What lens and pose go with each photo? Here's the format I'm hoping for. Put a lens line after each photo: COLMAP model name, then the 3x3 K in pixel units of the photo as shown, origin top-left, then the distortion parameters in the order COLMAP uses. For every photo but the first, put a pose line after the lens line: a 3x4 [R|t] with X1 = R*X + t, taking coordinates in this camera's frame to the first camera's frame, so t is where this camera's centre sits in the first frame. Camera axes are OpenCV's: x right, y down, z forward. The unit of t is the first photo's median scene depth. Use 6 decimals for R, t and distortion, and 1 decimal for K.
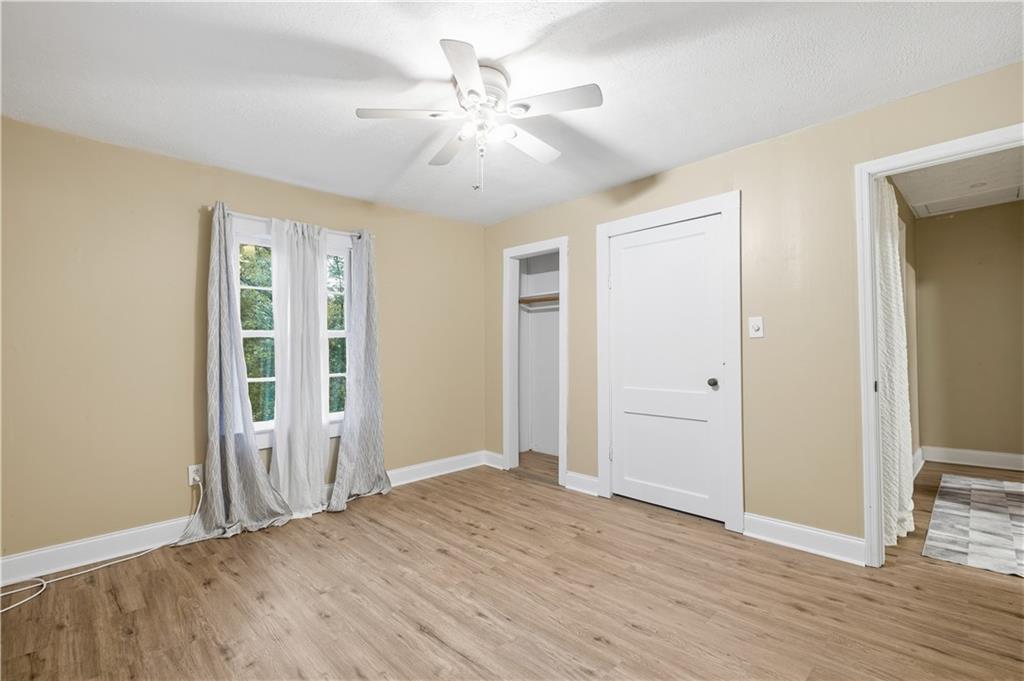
lens RADIAL K [[470.5, 0, 503.5], [0, 470.5, 335.1], [0, 0, 1]] dist [-0.001167, -0.001109]
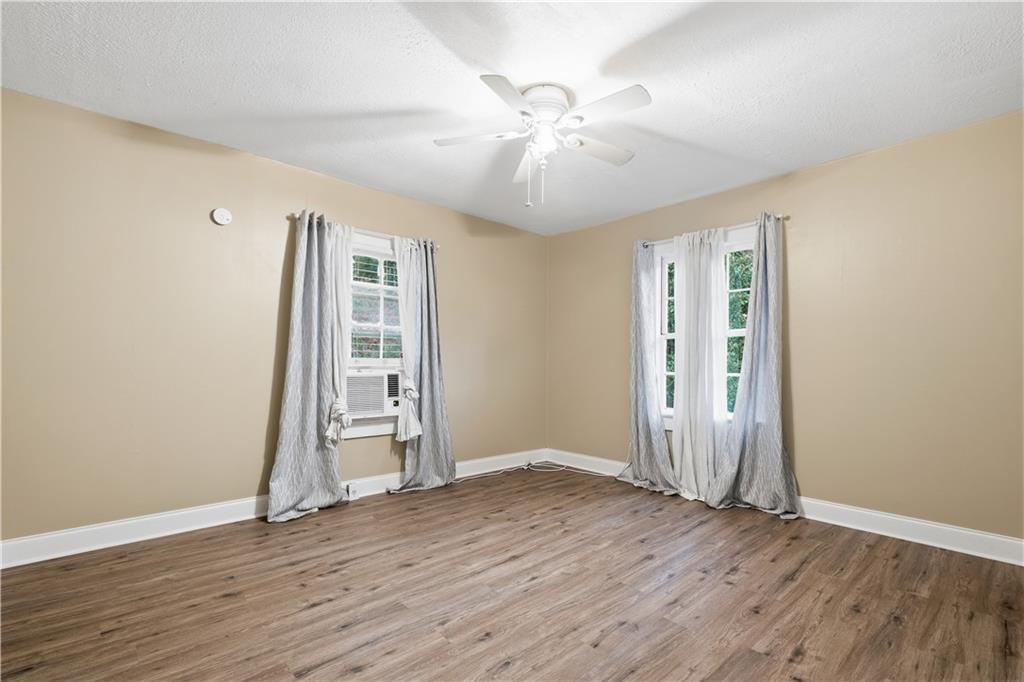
lens RADIAL K [[452.4, 0, 514.0], [0, 452.4, 359.8], [0, 0, 1]] dist [-0.002863, -0.000922]
pose [[-0.032836, 0.021269, -0.999234, 0.731613], [0.032841, 0.999257, 0.020190, 0.022709], [0.998921, -0.032153, -0.033510, 0.698456]]
